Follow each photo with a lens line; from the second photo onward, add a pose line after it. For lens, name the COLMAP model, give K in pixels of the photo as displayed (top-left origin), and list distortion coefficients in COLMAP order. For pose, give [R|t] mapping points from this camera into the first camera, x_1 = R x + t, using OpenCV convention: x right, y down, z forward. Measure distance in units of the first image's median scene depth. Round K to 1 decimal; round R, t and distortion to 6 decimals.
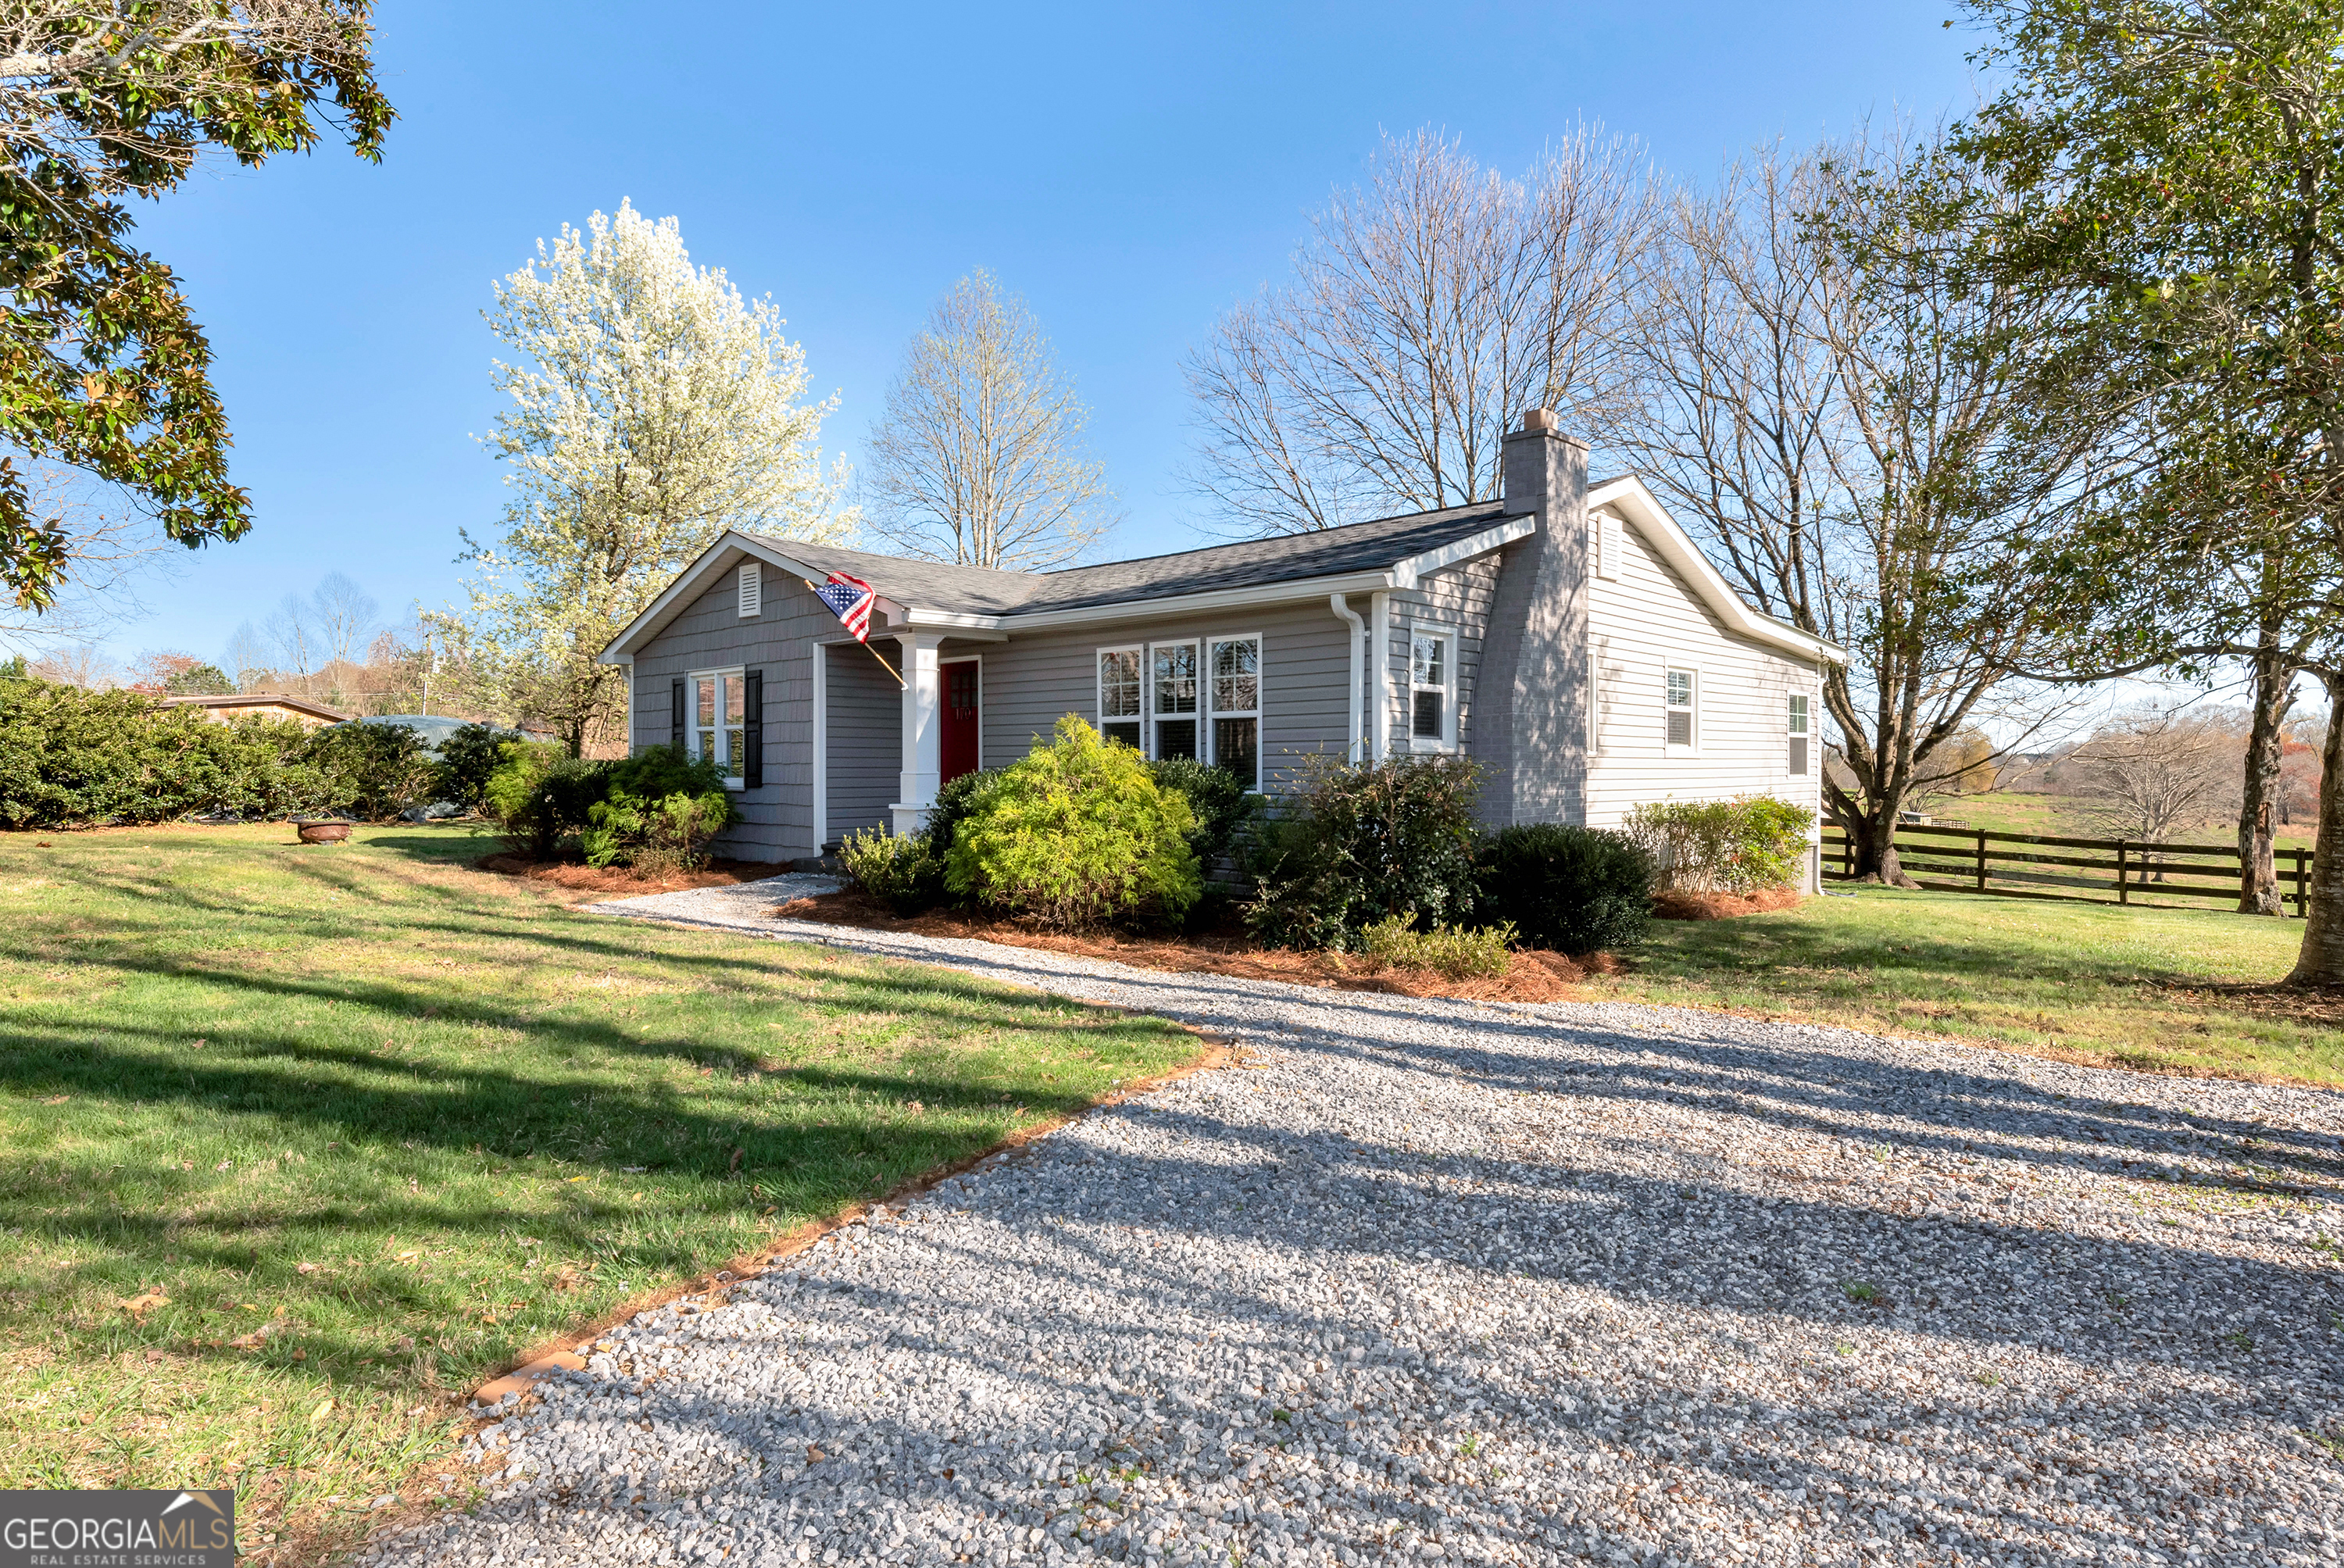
lens RADIAL K [[1238.6, 0, 1175.6], [0, 1238.6, 803.3], [0, 0, 1]] dist [0.001138, -0.000877]
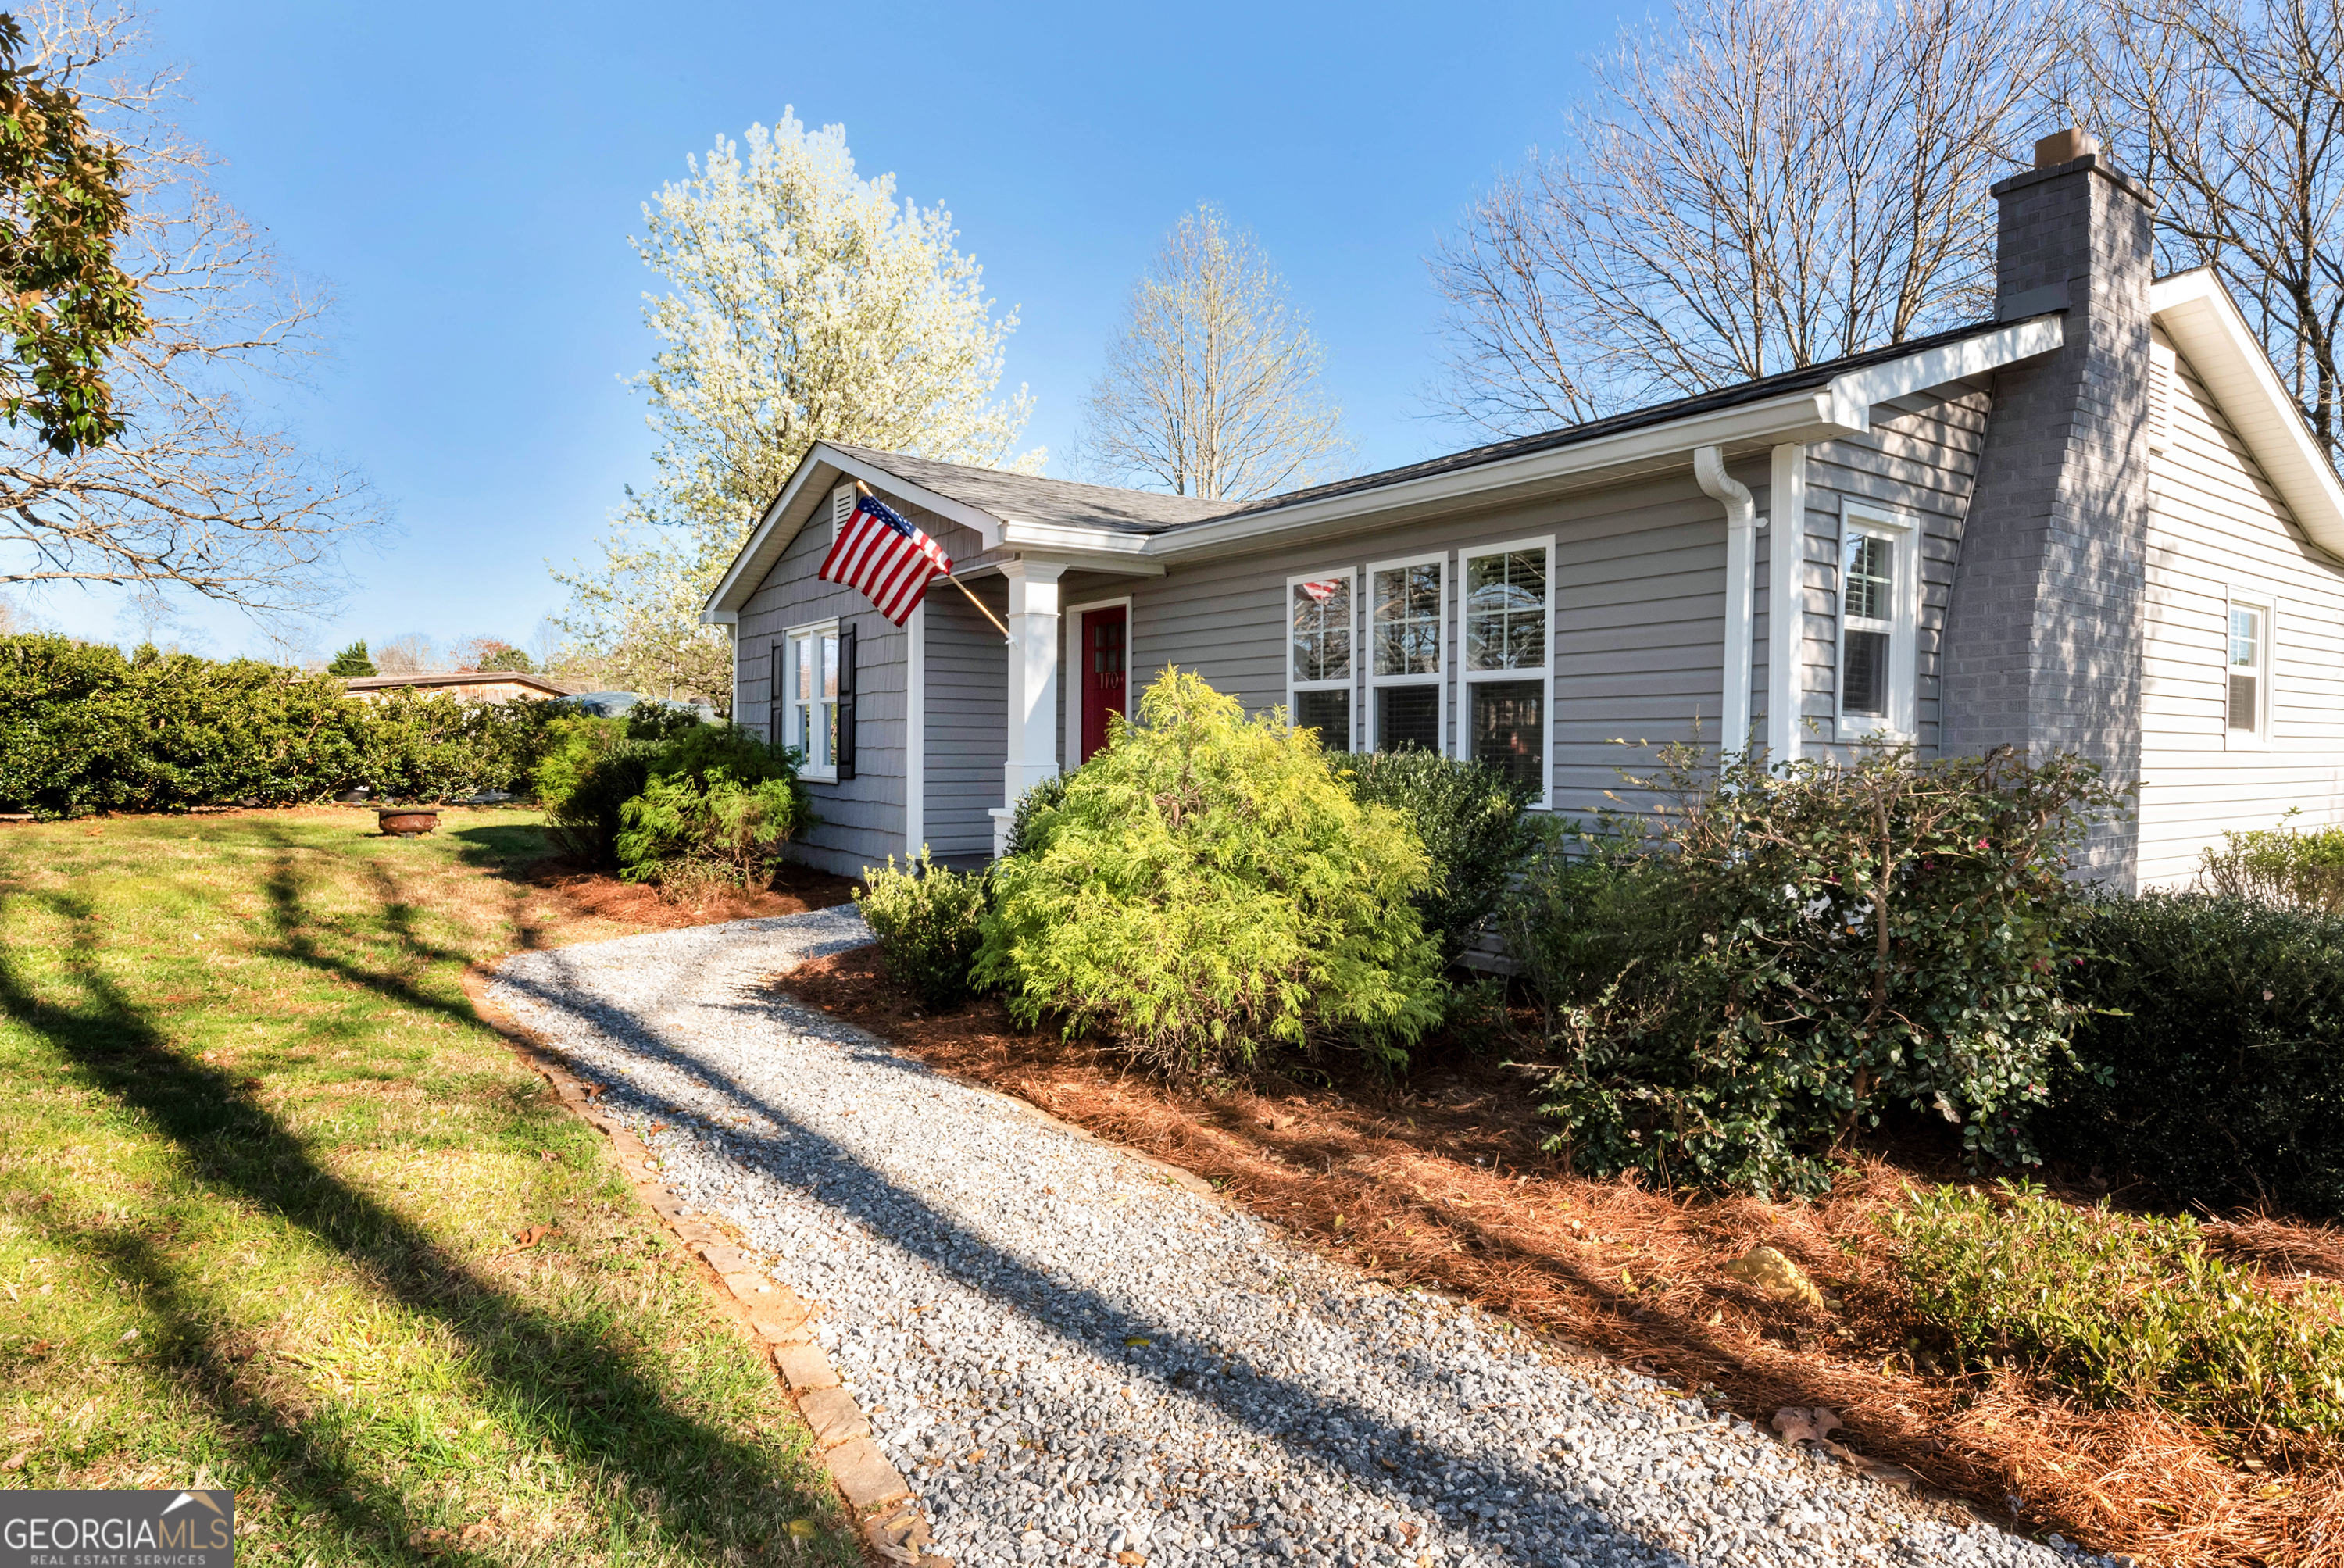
lens RADIAL K [[1268.3, 0, 1172.4], [0, 1268.3, 734.3], [0, 0, 1]] dist [0.001779, 0.000072]
pose [[0.981117, 0.005272, -0.193346, 0.006903], [-0.012726, 0.999222, -0.037327, -0.014706], [0.192998, 0.039083, 0.980420, 0.302834]]
